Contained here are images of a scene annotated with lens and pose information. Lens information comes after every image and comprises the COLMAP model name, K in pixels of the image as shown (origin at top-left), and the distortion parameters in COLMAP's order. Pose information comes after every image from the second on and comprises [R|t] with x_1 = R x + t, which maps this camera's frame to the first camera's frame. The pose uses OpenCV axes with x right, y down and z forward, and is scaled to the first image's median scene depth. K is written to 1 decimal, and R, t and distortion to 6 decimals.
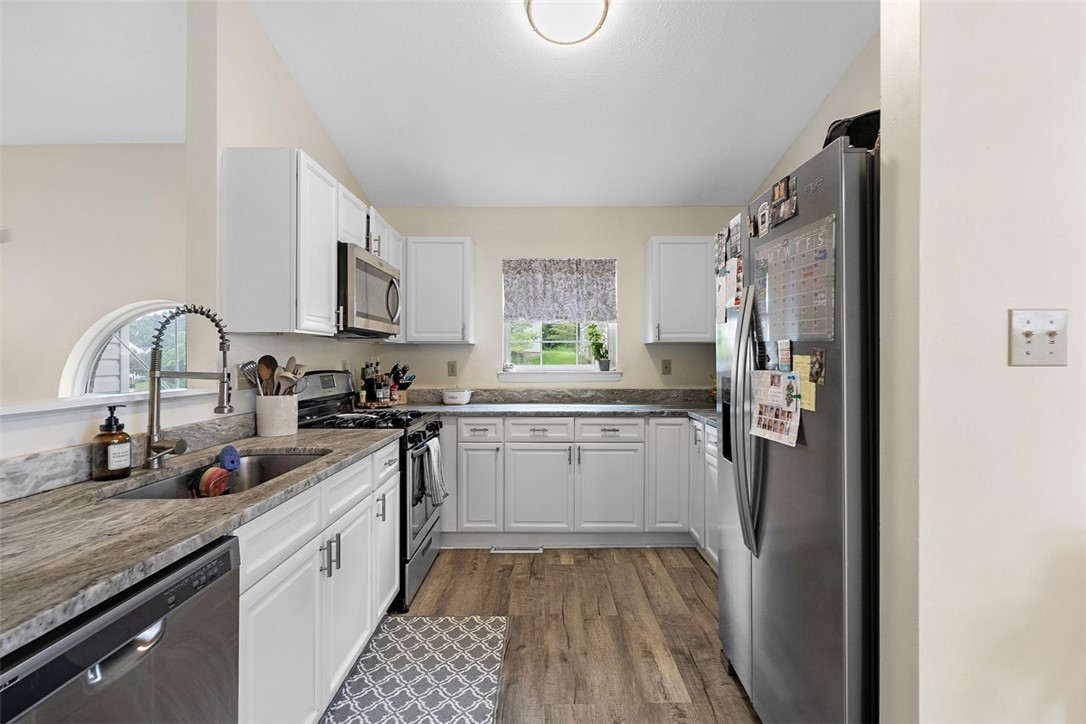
lens RADIAL K [[507.3, 0, 528.5], [0, 507.3, 358.3], [0, 0, 1]] dist [-0.004583, 0.000185]
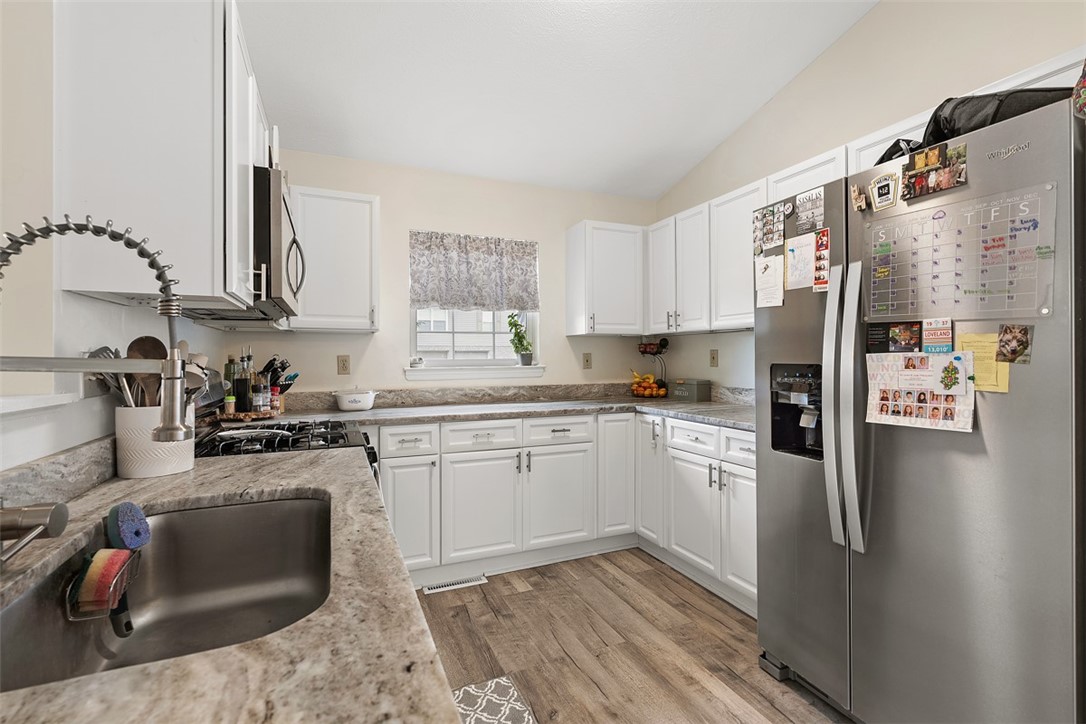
lens RADIAL K [[509.7, 0, 536.4], [0, 509.7, 358.9], [0, 0, 1]] dist [-0.005077, 0.001392]
pose [[0.909723, -0.004962, 0.415185, -0.247579], [0.005047, 0.999987, 0.000893, 0.014817], [-0.415184, 0.001283, 0.909736, 0.202463]]
